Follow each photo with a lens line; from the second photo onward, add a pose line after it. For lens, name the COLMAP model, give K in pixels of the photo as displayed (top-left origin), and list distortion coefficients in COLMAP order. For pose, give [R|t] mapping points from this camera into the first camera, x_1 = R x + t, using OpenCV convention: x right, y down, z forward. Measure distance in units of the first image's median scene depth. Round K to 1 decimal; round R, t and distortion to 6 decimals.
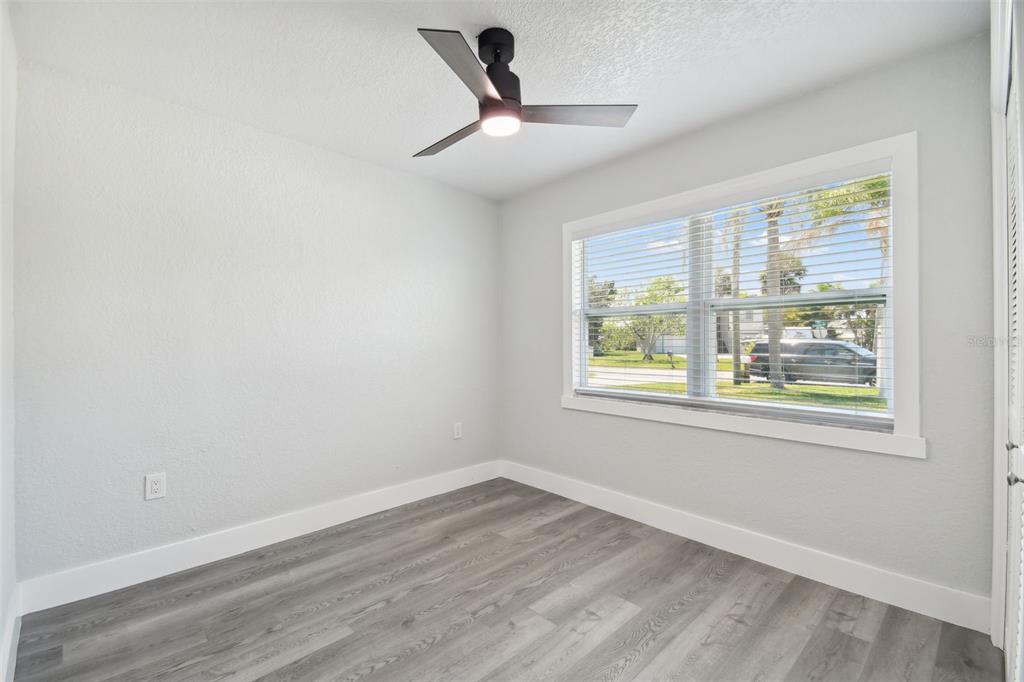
lens RADIAL K [[424.7, 0, 510.8], [0, 424.7, 332.5], [0, 0, 1]] dist [0.000838, -0.014556]
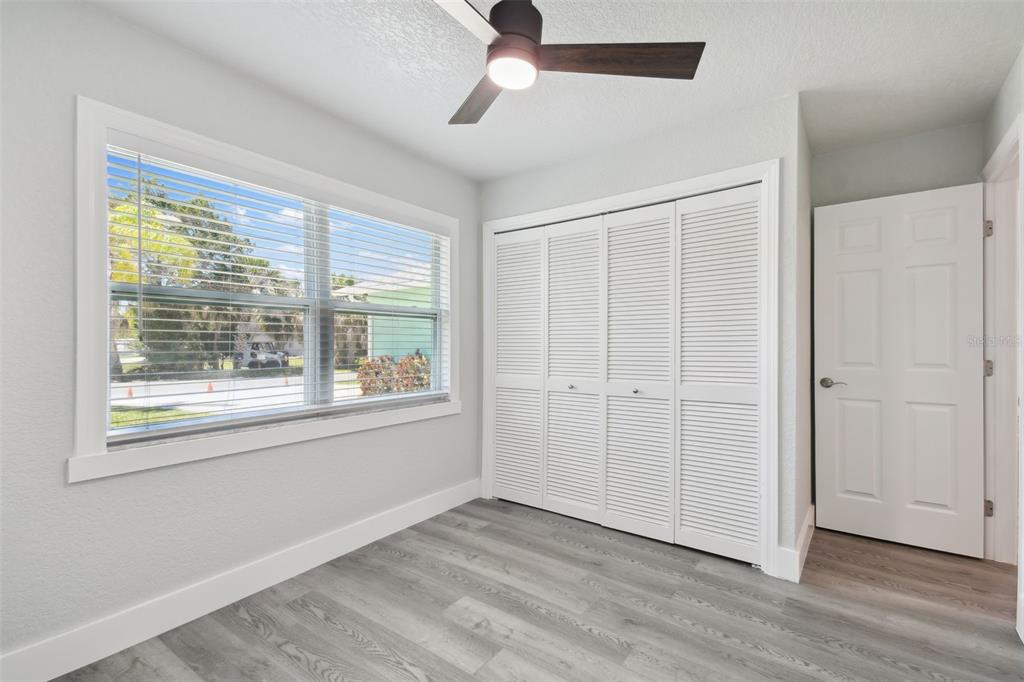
lens RADIAL K [[444.7, 0, 504.4], [0, 444.7, 339.1], [0, 0, 1]] dist [0.088527, -0.043960]
pose [[-0.152688, 0.007477, 0.988246, -0.773058], [-0.023304, 0.999666, -0.011164, 0.016426], [-0.988000, -0.024735, -0.152463, 1.005381]]
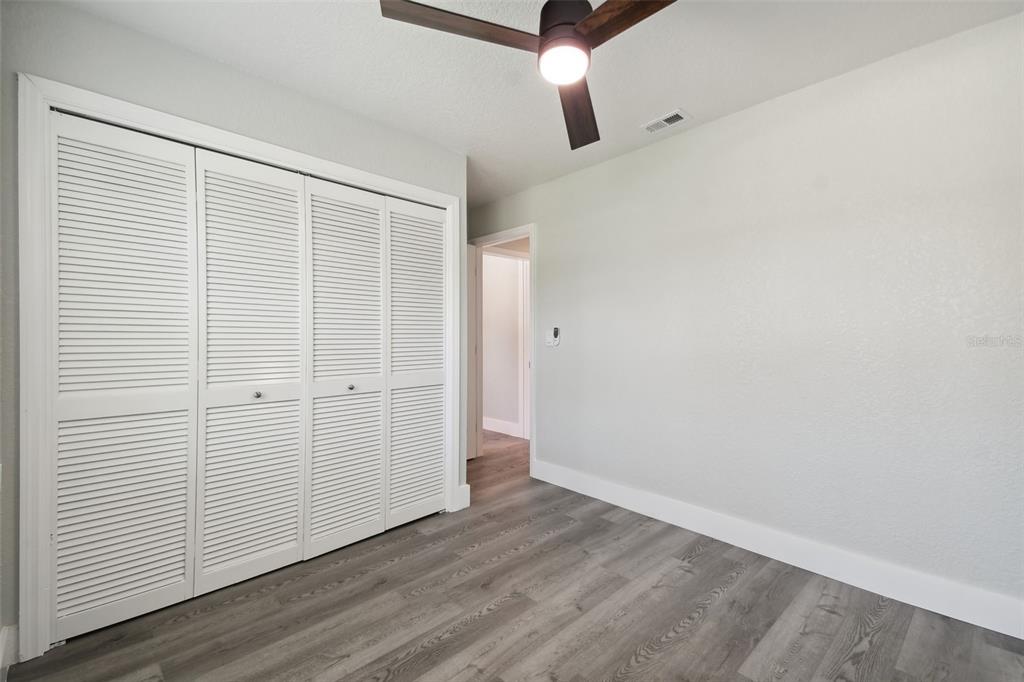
lens RADIAL K [[444.7, 0, 504.4], [0, 444.7, 339.1], [0, 0, 1]] dist [0.088527, -0.043960]
pose [[-0.999894, 0.001931, 0.014420, 0.072577], [0.001524, 0.999601, -0.028190, 0.052619], [-0.014469, -0.028165, -0.999499, 1.644371]]
